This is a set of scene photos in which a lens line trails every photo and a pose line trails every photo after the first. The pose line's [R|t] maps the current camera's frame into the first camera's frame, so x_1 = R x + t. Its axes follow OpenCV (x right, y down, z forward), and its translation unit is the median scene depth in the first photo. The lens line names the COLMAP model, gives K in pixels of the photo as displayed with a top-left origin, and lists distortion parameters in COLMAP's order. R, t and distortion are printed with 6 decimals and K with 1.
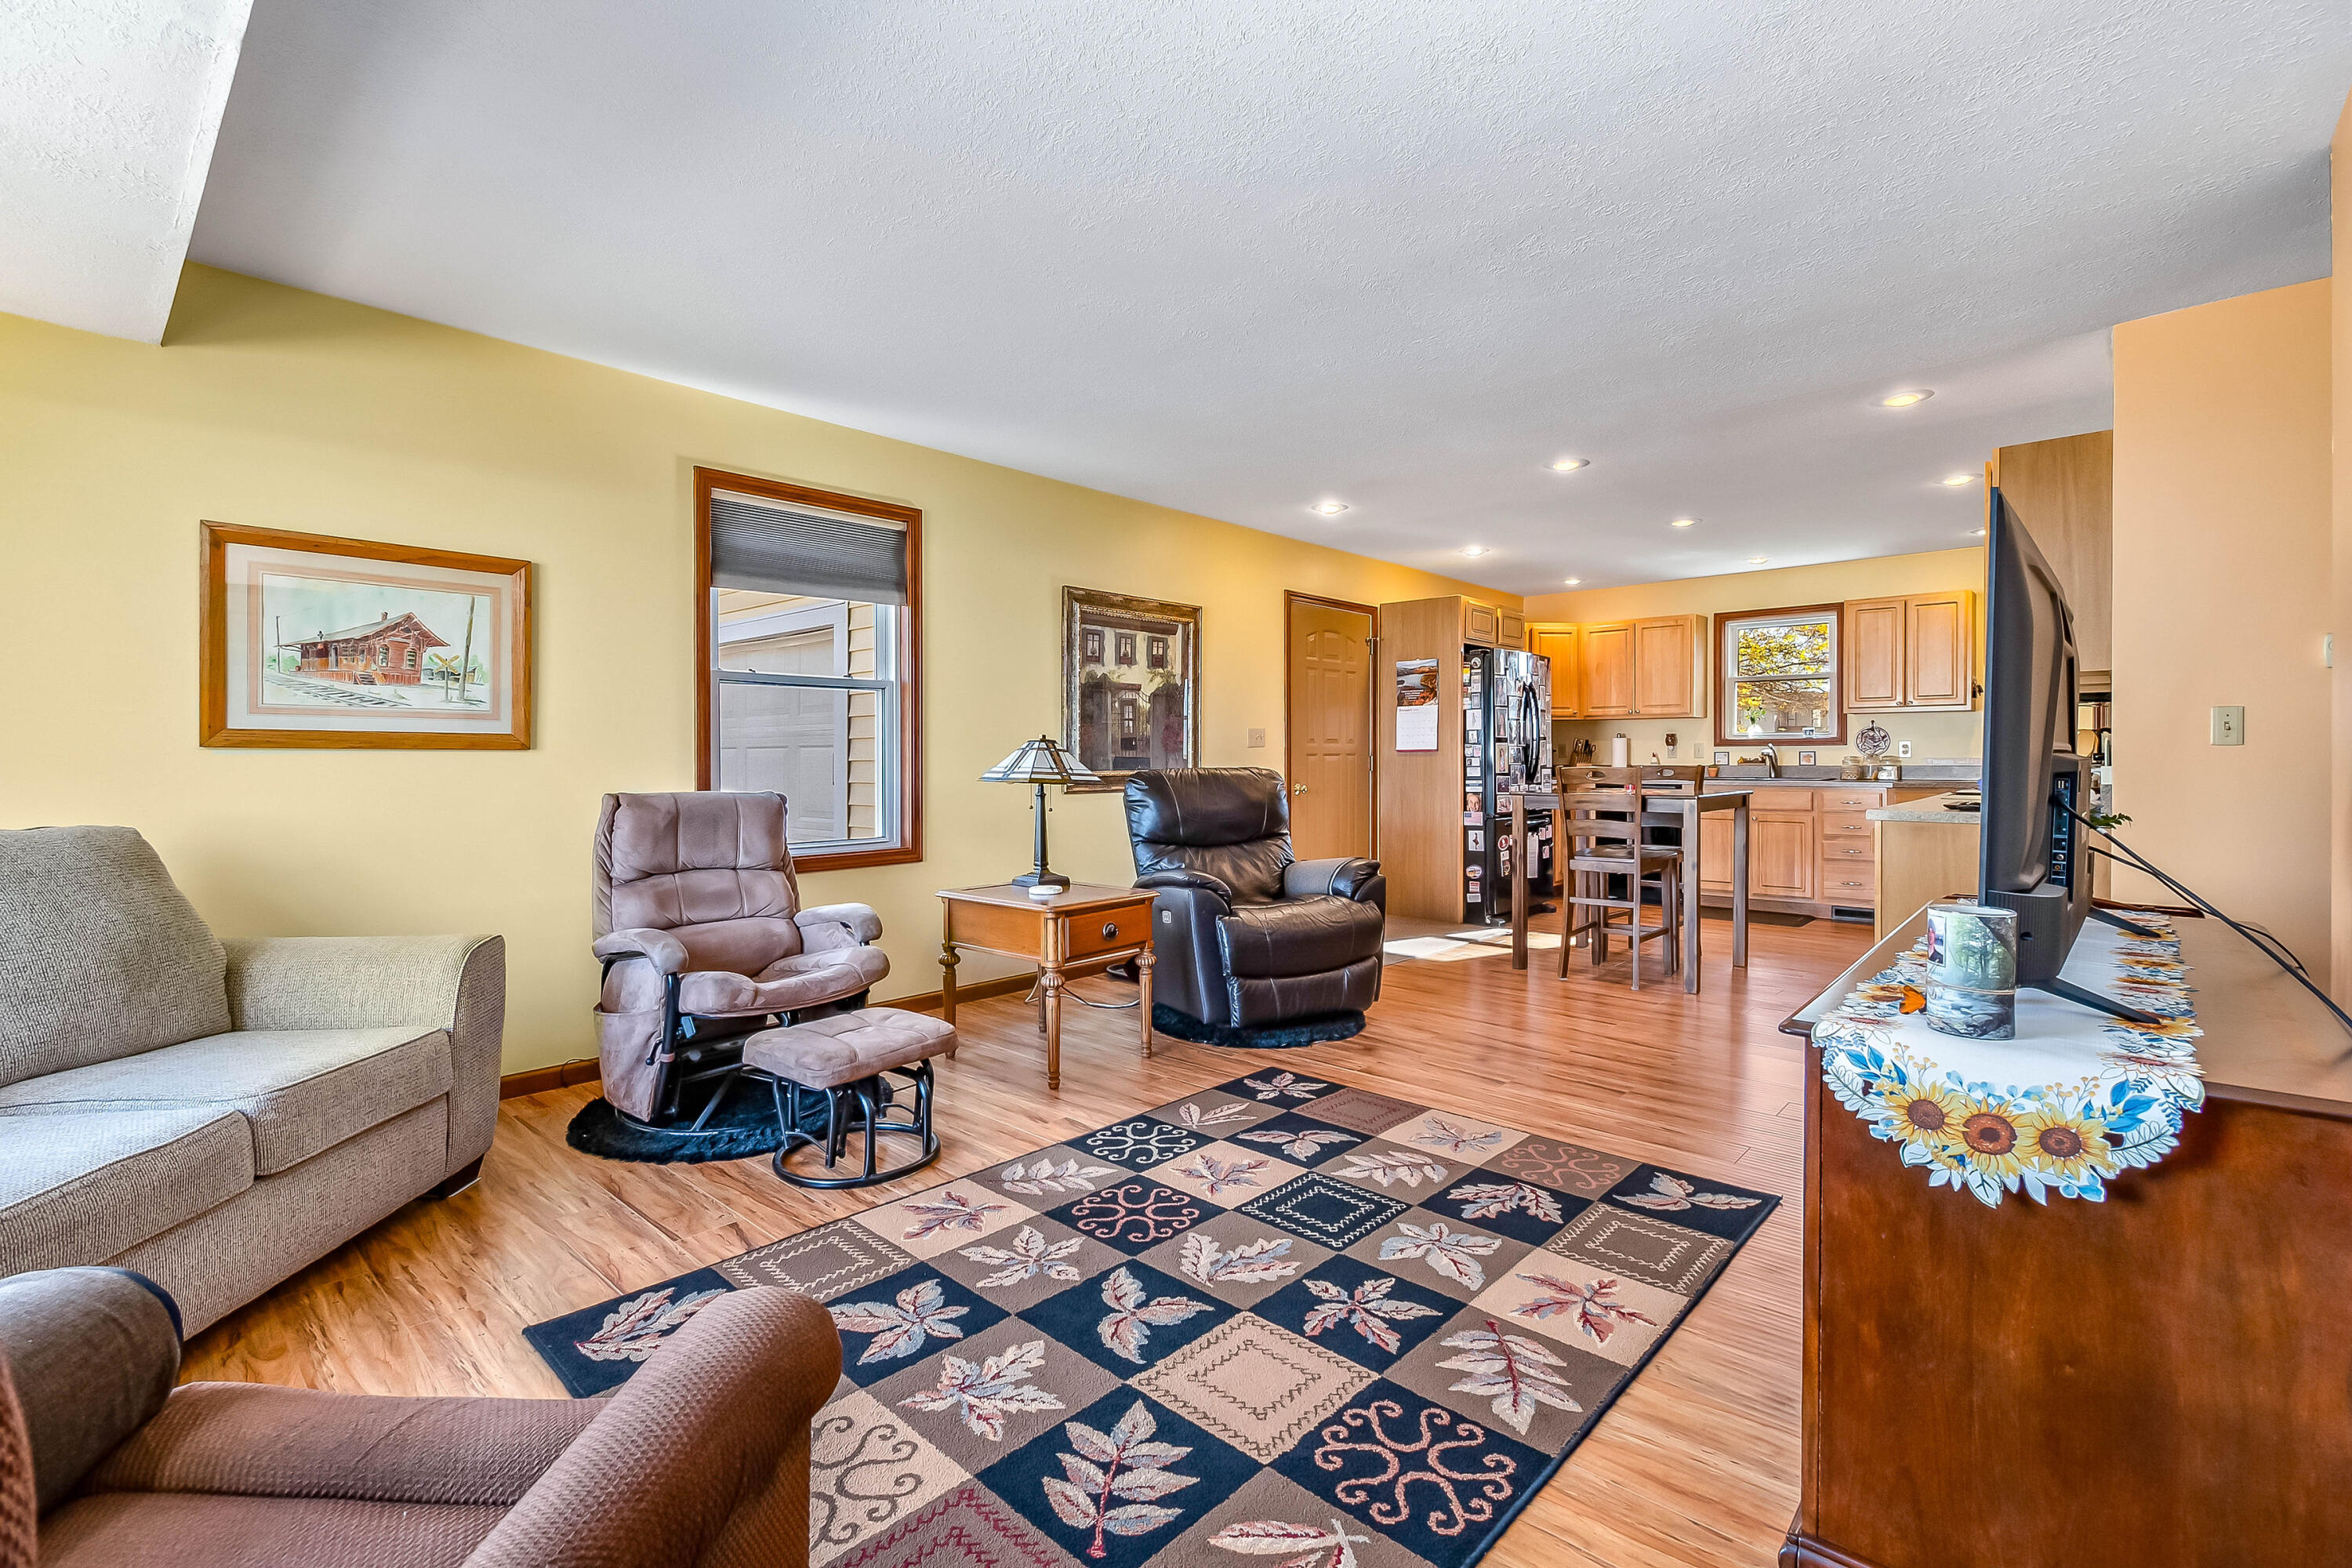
lens RADIAL K [[1034.9, 0, 1175.5], [0, 1034.9, 764.1], [0, 0, 1]] dist [0.003403, 0.000088]
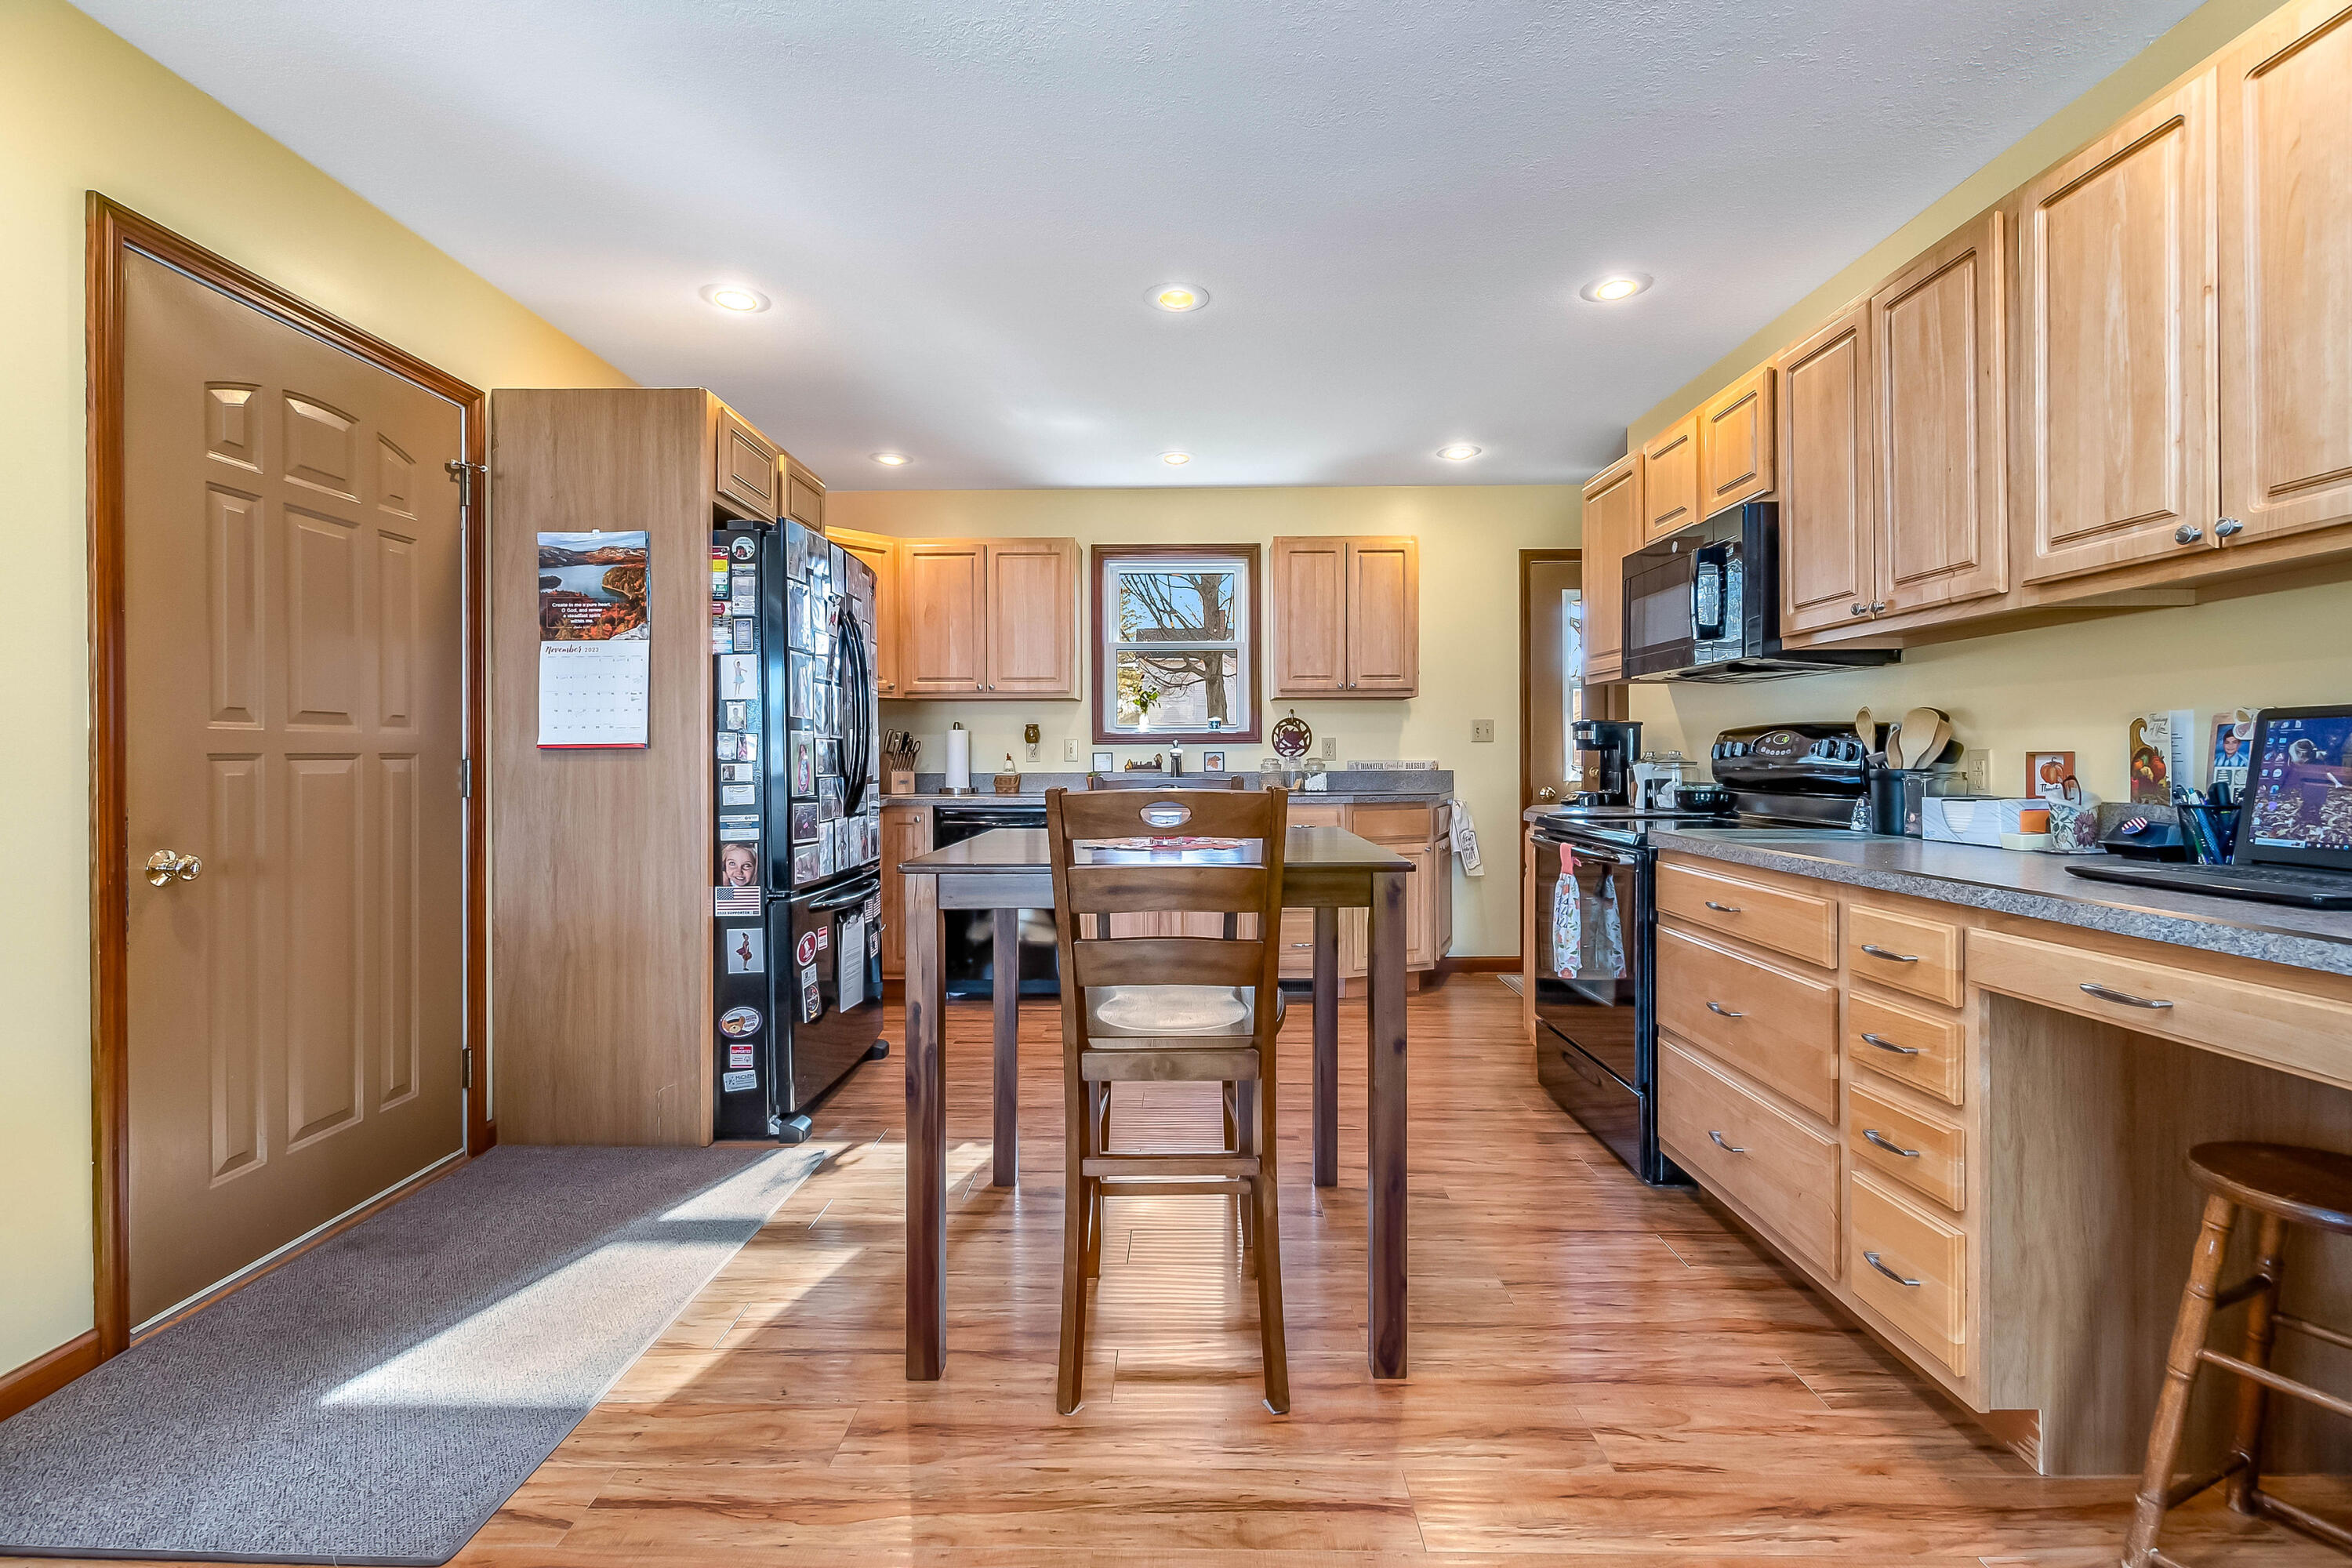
lens RADIAL K [[1034.9, 0, 1175.5], [0, 1034.9, 764.1], [0, 0, 1]] dist [0.003403, 0.000088]
pose [[0.738851, -0.003416, 0.673860, 0.125159], [0.005448, 0.999985, -0.000904, -0.004165], [-0.673847, 0.004339, 0.738858, 0.534765]]
